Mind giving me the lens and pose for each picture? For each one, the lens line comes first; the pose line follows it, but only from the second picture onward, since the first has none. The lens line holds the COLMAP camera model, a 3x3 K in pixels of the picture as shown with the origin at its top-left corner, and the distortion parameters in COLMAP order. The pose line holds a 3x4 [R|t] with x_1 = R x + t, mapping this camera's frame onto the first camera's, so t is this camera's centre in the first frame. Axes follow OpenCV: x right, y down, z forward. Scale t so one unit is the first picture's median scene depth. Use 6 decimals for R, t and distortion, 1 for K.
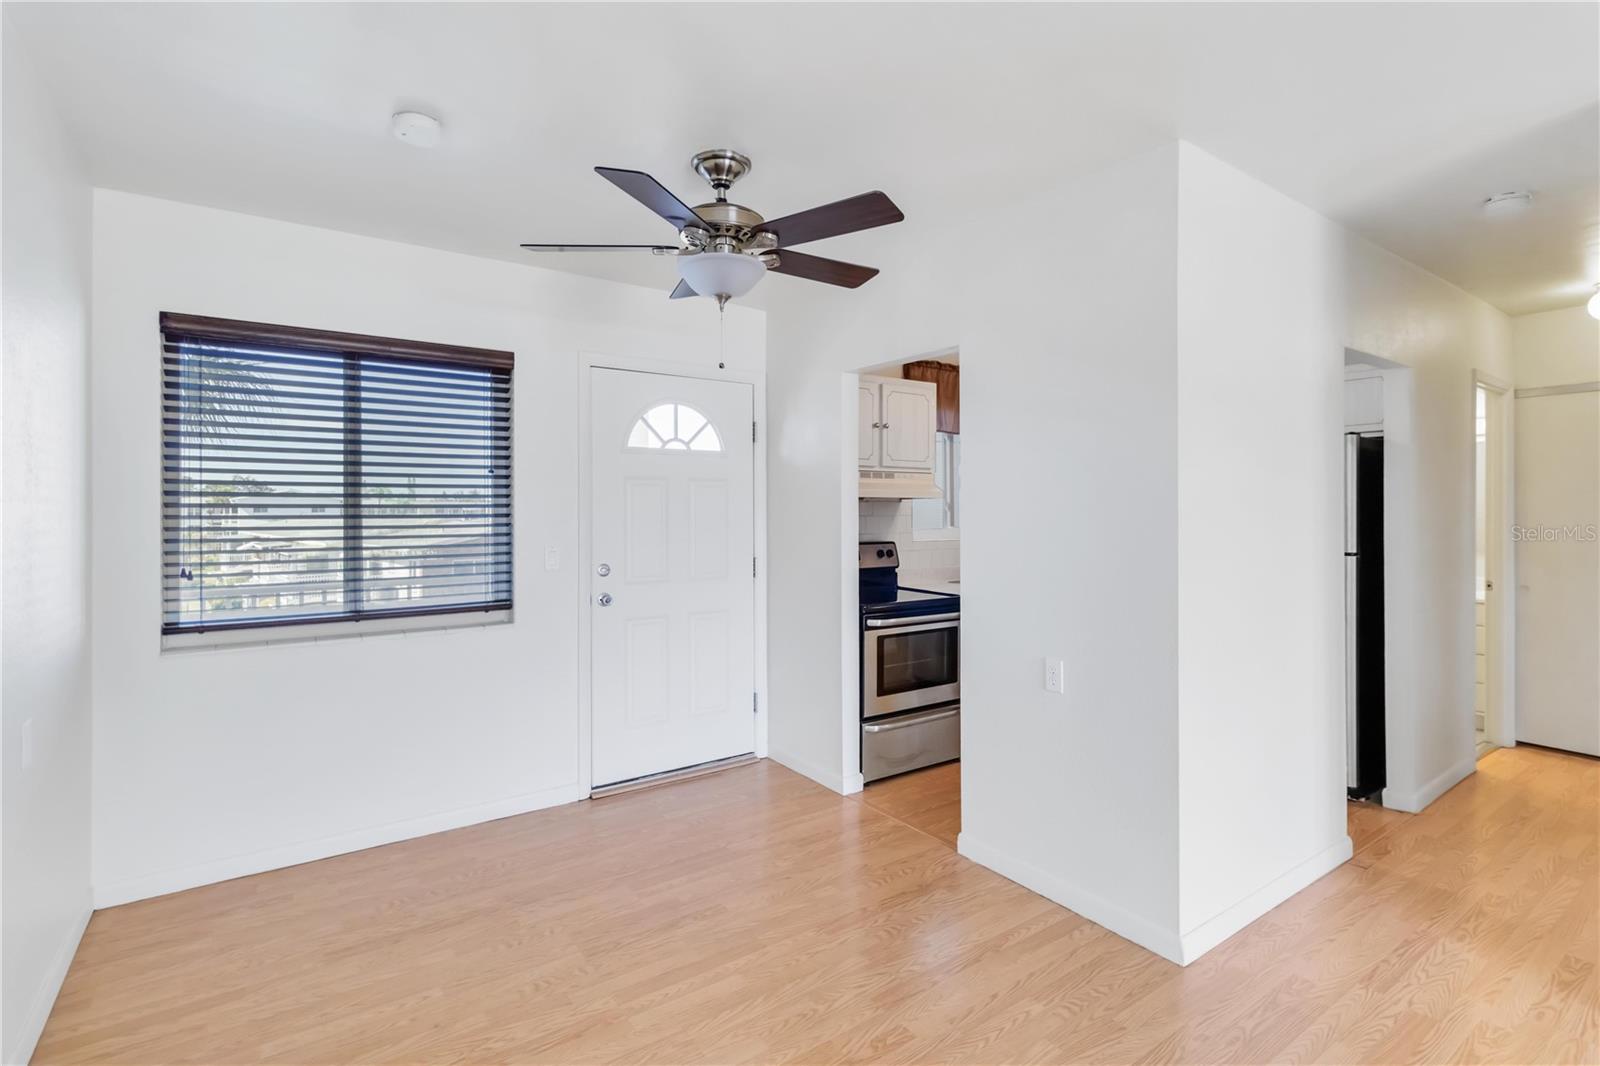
lens RADIAL K [[748.5, 0, 814.4], [0, 748.5, 504.0], [0, 0, 1]] dist [0.000452, -0.000018]
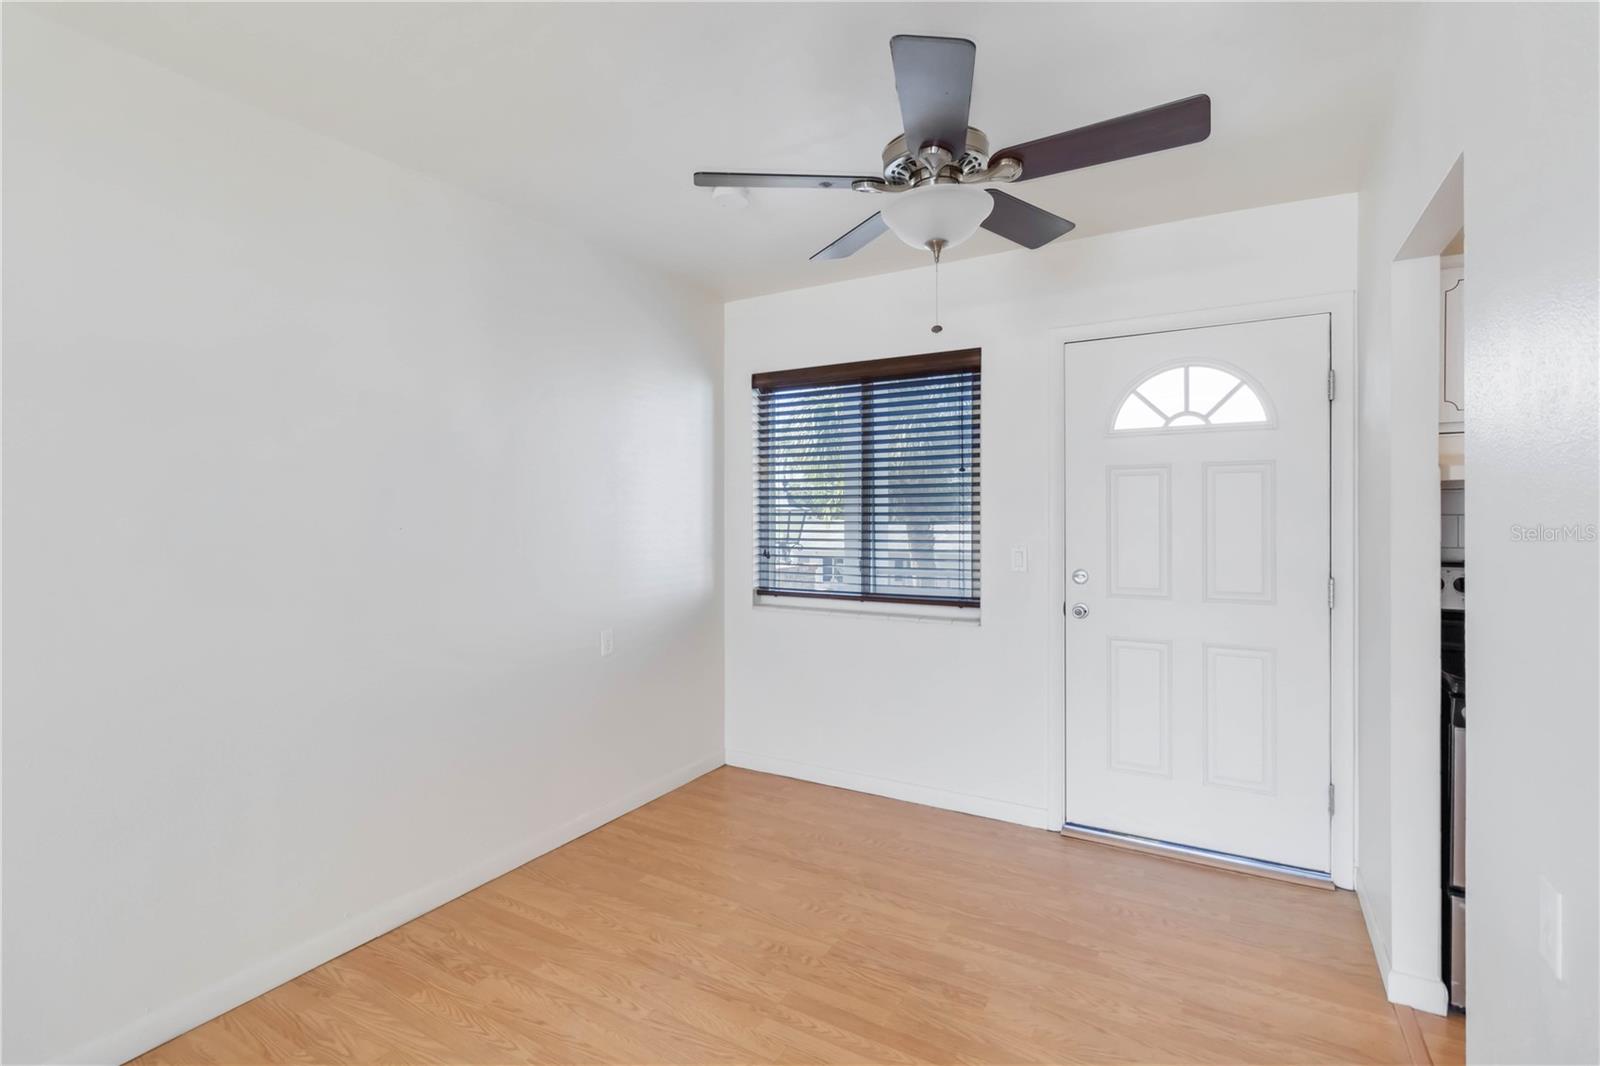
lens RADIAL K [[750.7, 0, 802.3], [0, 750.7, 510.4], [0, 0, 1]] dist [0.001072, 0.000492]
pose [[0.407871, -0.003916, -0.913031, 0.433953], [0.013423, 0.999908, 0.001708, 0.007433], [0.912941, -0.012952, 0.407887, 0.408369]]
